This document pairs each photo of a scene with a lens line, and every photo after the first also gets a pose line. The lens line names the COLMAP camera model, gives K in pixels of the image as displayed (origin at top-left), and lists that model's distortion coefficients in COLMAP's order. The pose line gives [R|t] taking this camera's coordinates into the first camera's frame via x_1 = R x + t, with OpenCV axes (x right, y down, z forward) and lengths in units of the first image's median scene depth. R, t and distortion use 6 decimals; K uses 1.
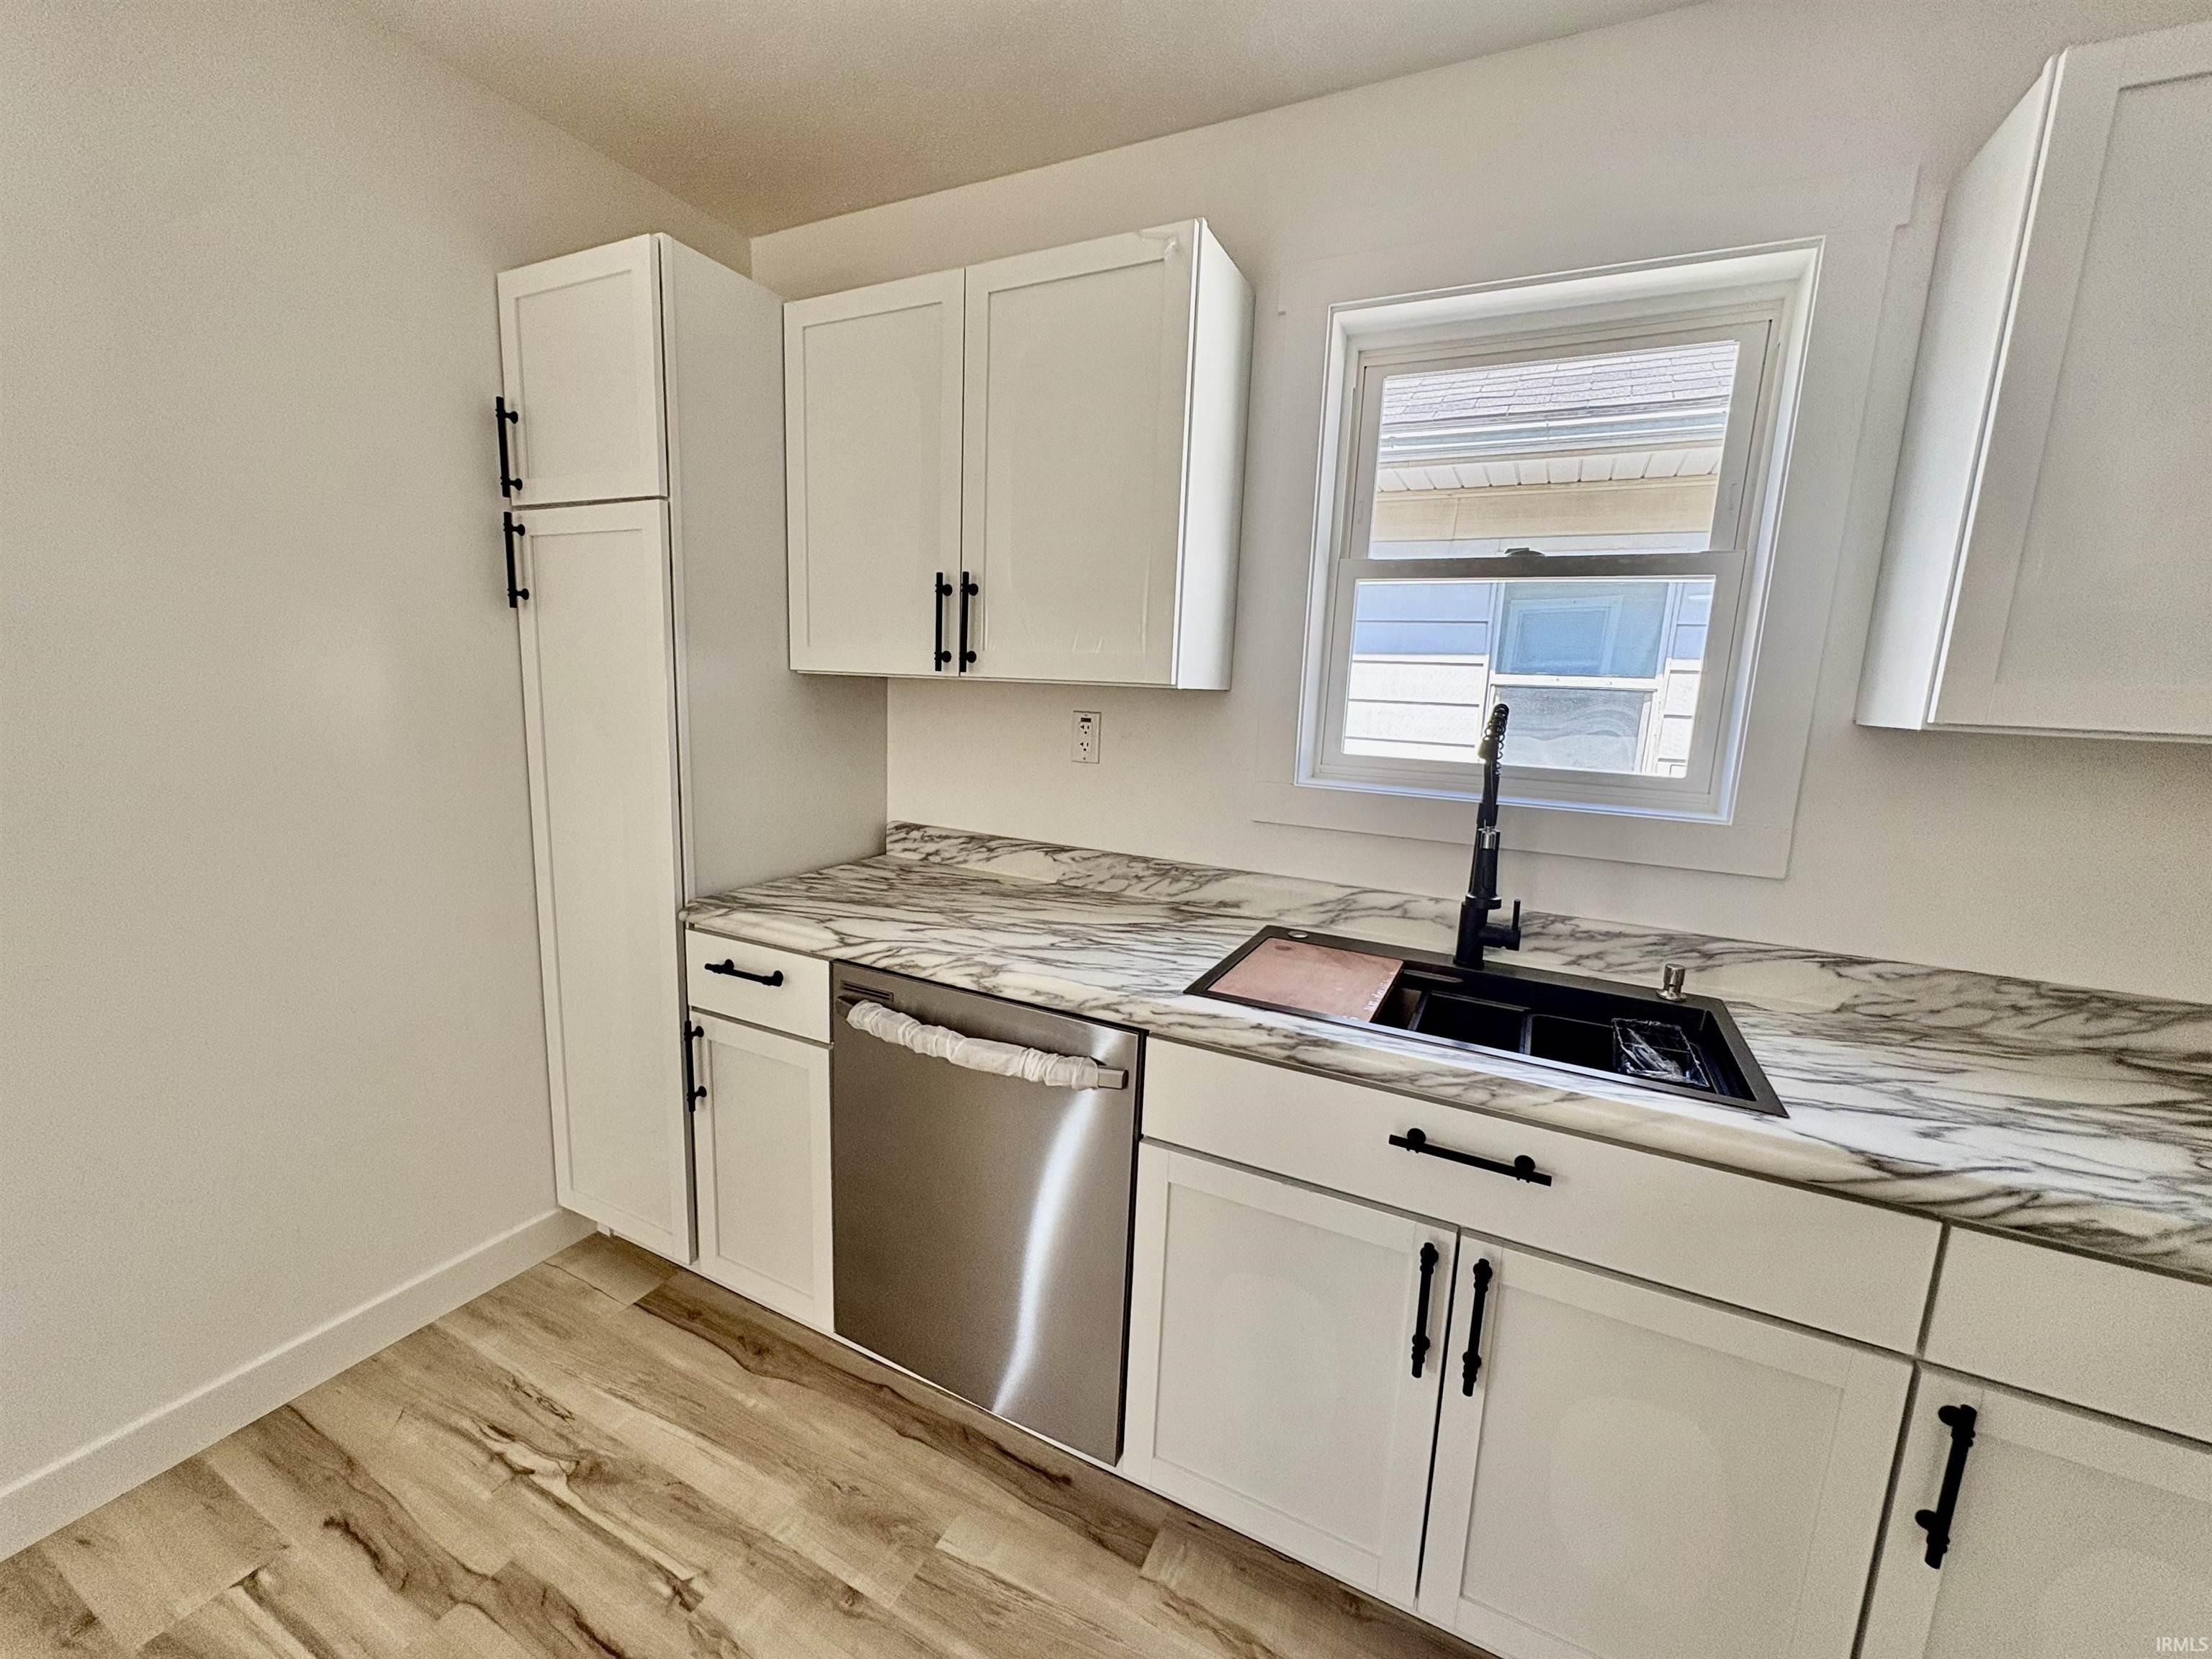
lens RADIAL K [[881.7, 0, 1107.4], [0, 881.7, 828.5], [0, 0, 1]] dist [0.001234, -0.000132]
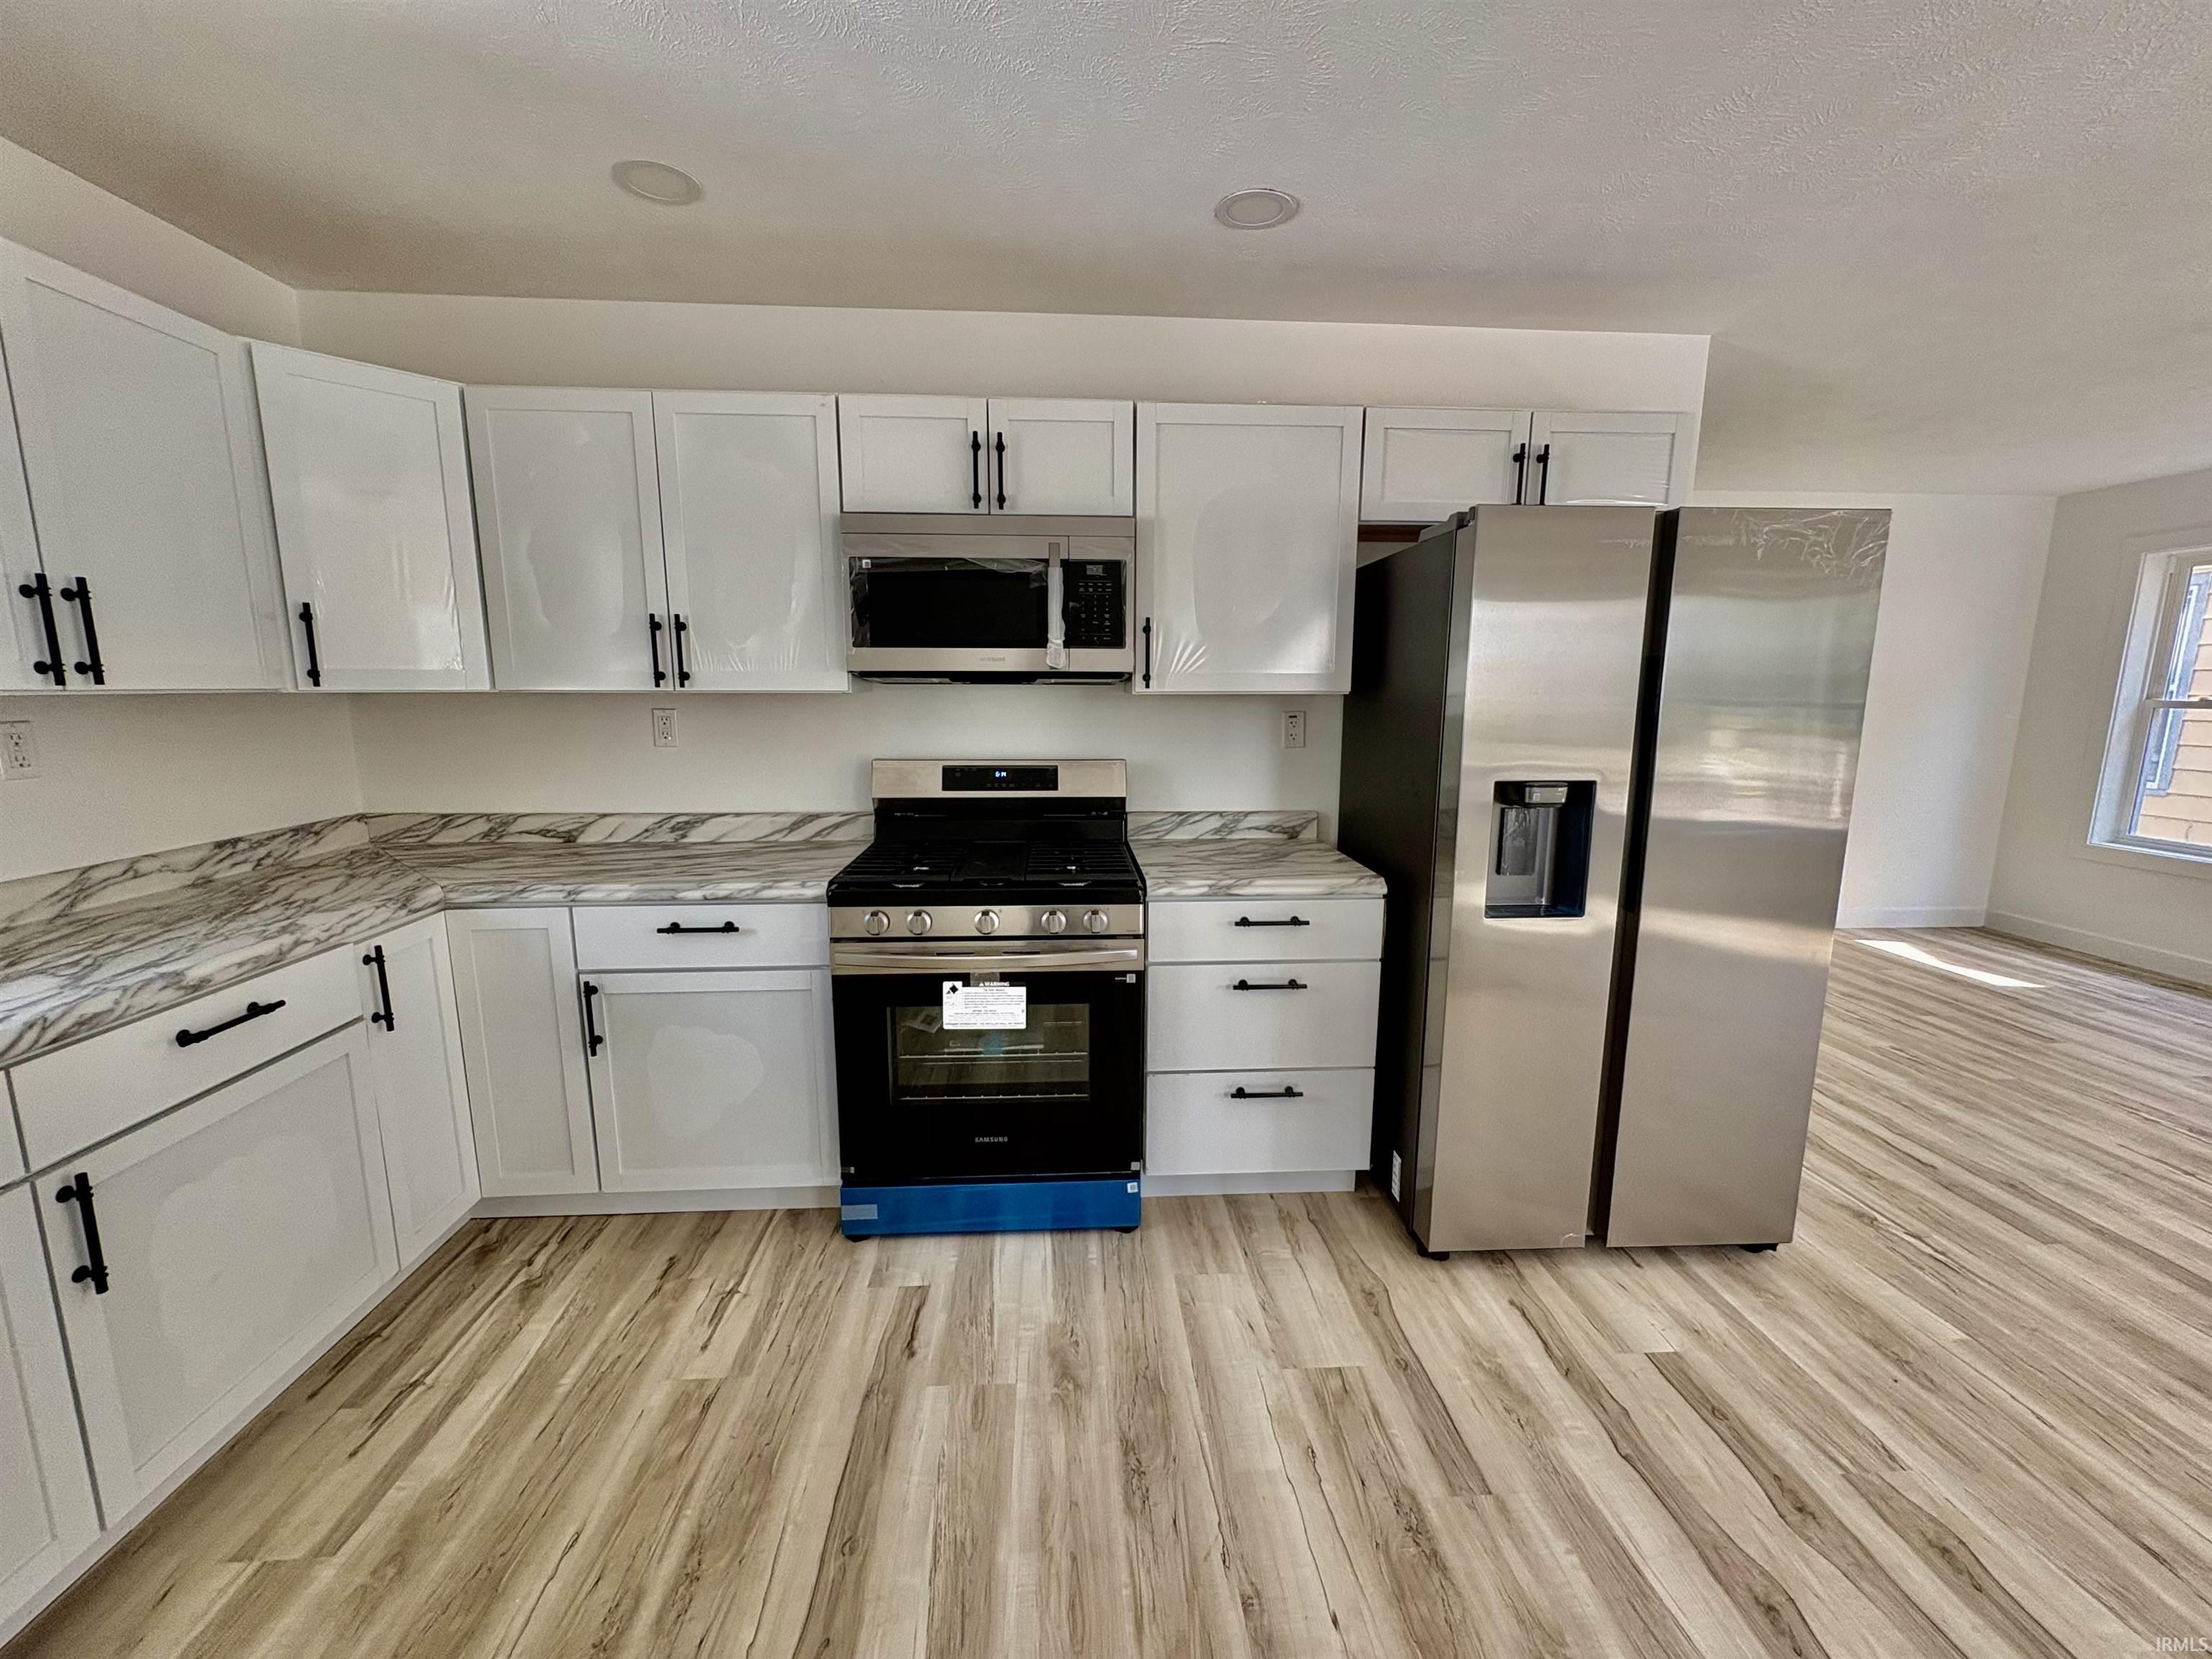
lens RADIAL K [[881.7, 0, 1105.0], [0, 881.7, 827.7], [0, 0, 1]] dist [0.001234, -0.000132]
pose [[-0.497853, -0.183458, 0.847635, -0.541010], [0.116766, 0.954292, 0.275124, -0.040207], [-0.859365, 0.235946, -0.453675, 0.060071]]
